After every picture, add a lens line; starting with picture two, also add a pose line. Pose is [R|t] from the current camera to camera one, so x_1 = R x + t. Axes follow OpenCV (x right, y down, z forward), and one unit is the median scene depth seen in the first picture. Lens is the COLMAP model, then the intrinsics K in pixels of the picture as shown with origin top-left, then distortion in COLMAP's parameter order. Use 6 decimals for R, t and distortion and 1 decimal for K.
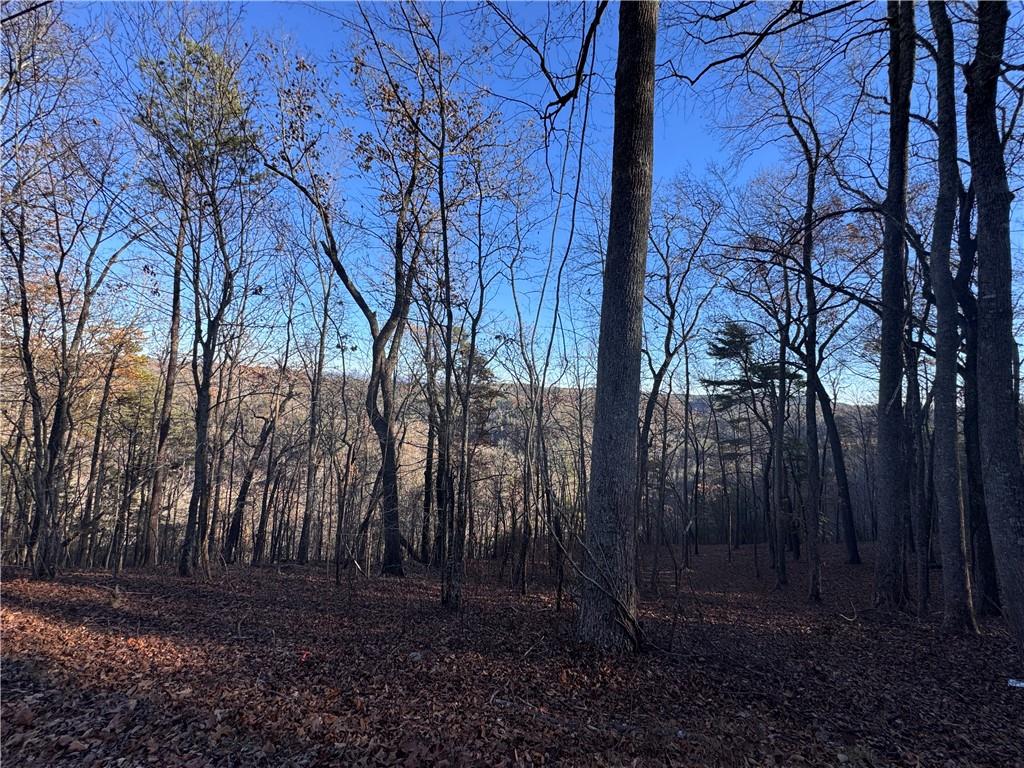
lens RADIAL K [[413.4, 0, 512.0], [0, 413.4, 384.0], [0, 0, 1]] dist [-0.000977, -0.000037]
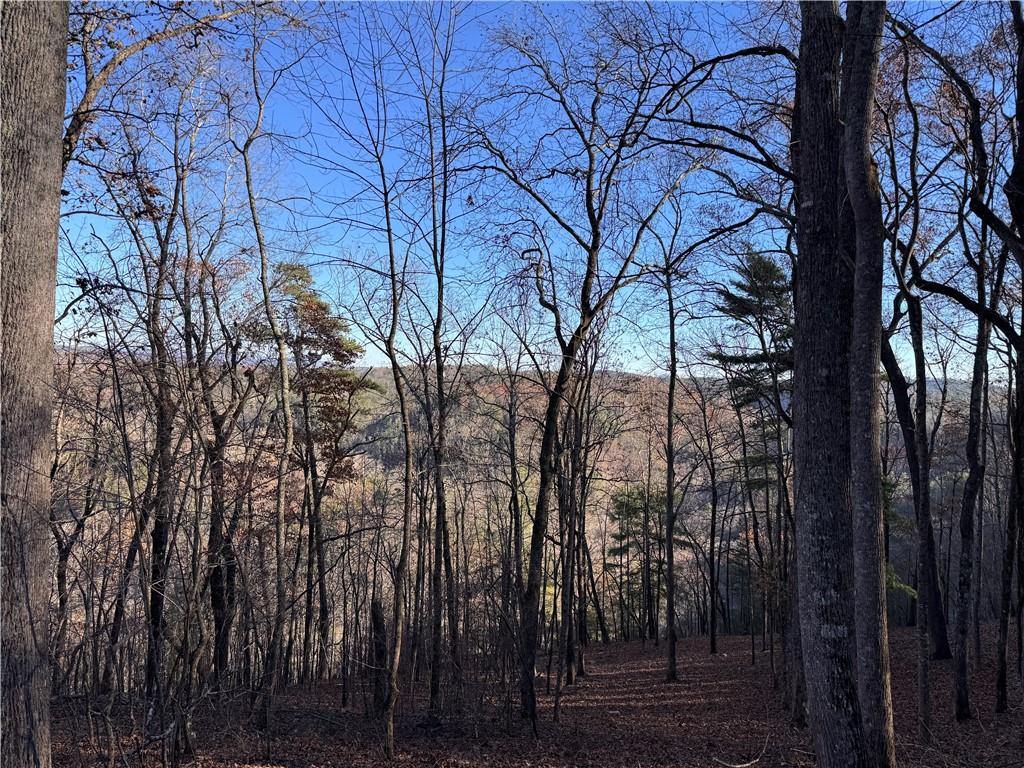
lens RADIAL K [[720.3, 0, 513.9], [0, 720.3, 396.5], [0, 0, 1]] dist [0.073608, -0.079447]
pose [[0.996203, -0.017412, 0.085299, 0.196516], [0.013793, 0.998987, 0.042833, 0.000825], [-0.085958, -0.041494, 0.995434, 0.008960]]
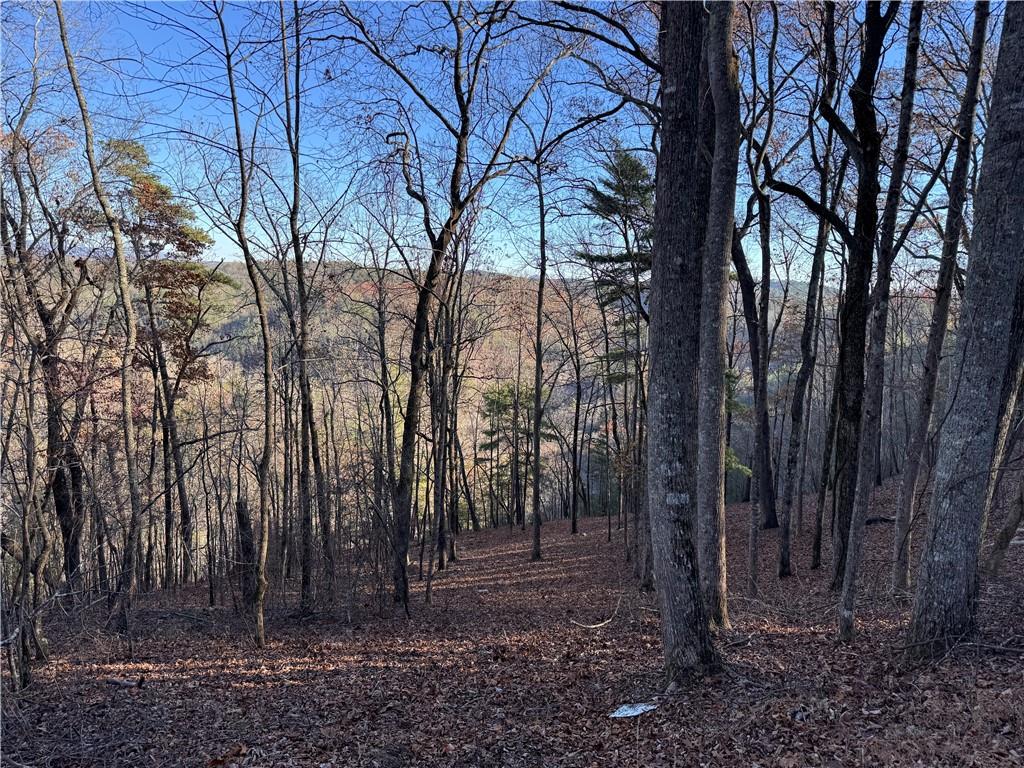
lens RADIAL K [[720.3, 0, 513.9], [0, 720.3, 396.5], [0, 0, 1]] dist [0.073608, -0.079447]
pose [[0.965701, -0.048164, 0.255150, 0.198702], [0.001185, 0.983453, 0.181158, 0.006830], [-0.259654, -0.174642, 0.949779, 0.009940]]
